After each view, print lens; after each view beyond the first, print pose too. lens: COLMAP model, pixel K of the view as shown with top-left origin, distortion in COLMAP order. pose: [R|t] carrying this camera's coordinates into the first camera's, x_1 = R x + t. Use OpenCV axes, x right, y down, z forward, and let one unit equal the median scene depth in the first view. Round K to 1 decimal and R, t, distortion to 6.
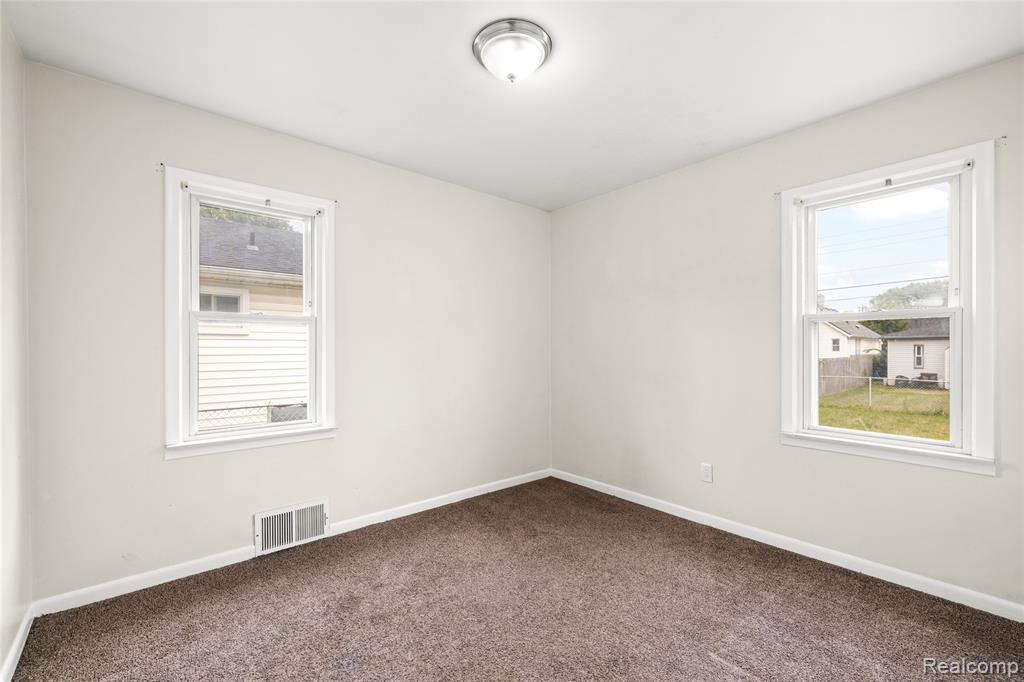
lens RADIAL K [[434.6, 0, 509.2], [0, 434.6, 350.4], [0, 0, 1]] dist [-0.001518, 0.000235]
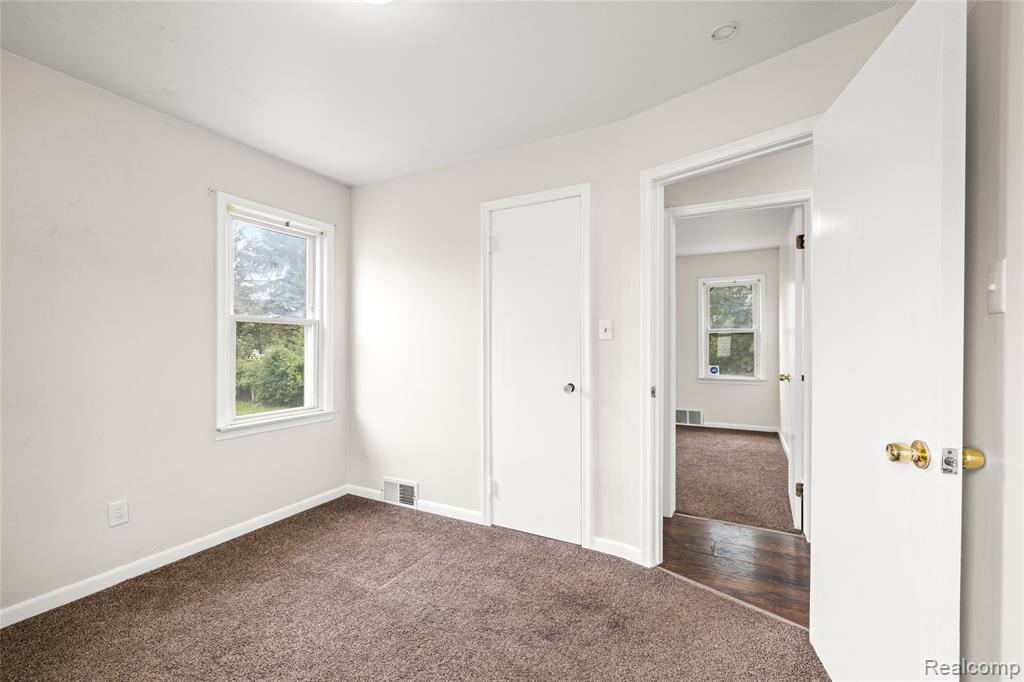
lens RADIAL K [[434.6, 0, 517.2], [0, 434.6, 343.6], [0, 0, 1]] dist [-0.001518, 0.000235]
pose [[-0.390541, 0.002939, 0.920581, -0.698195], [0.004212, 0.999990, -0.001406, -0.007349], [-0.920576, 0.003329, -0.390549, 0.915919]]
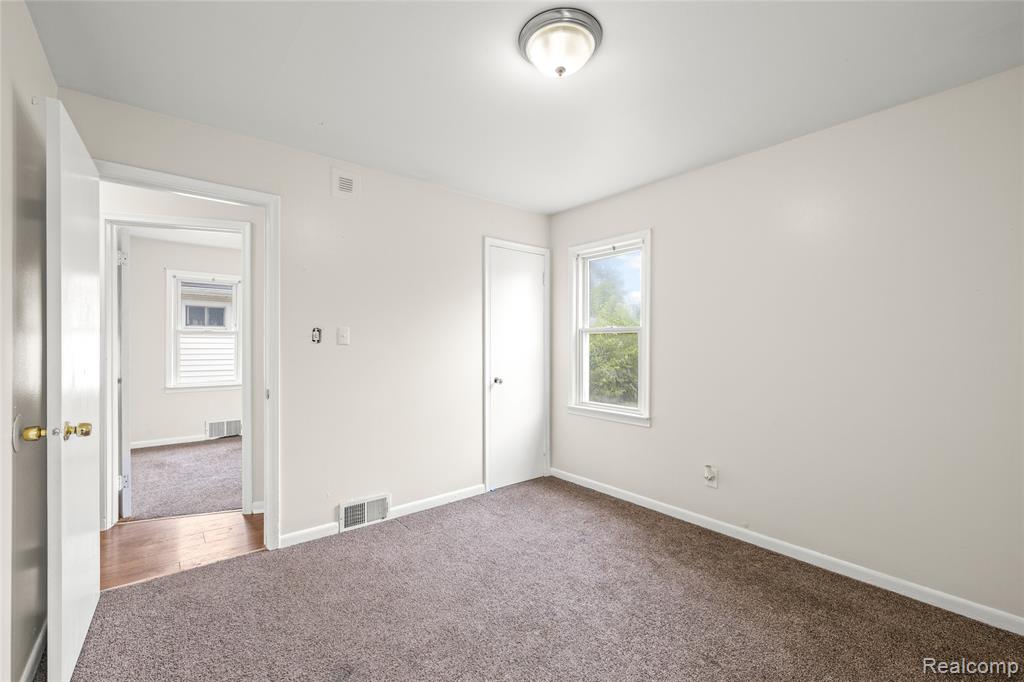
lens RADIAL K [[434.6, 0, 510.1], [0, 434.6, 355.6], [0, 0, 1]] dist [-0.001518, 0.000235]
pose [[0.999776, 0.014182, -0.015741, 0.546248], [-0.014024, 0.999851, 0.010077, 0.000569], [0.015882, -0.009854, 0.999825, -0.650937]]
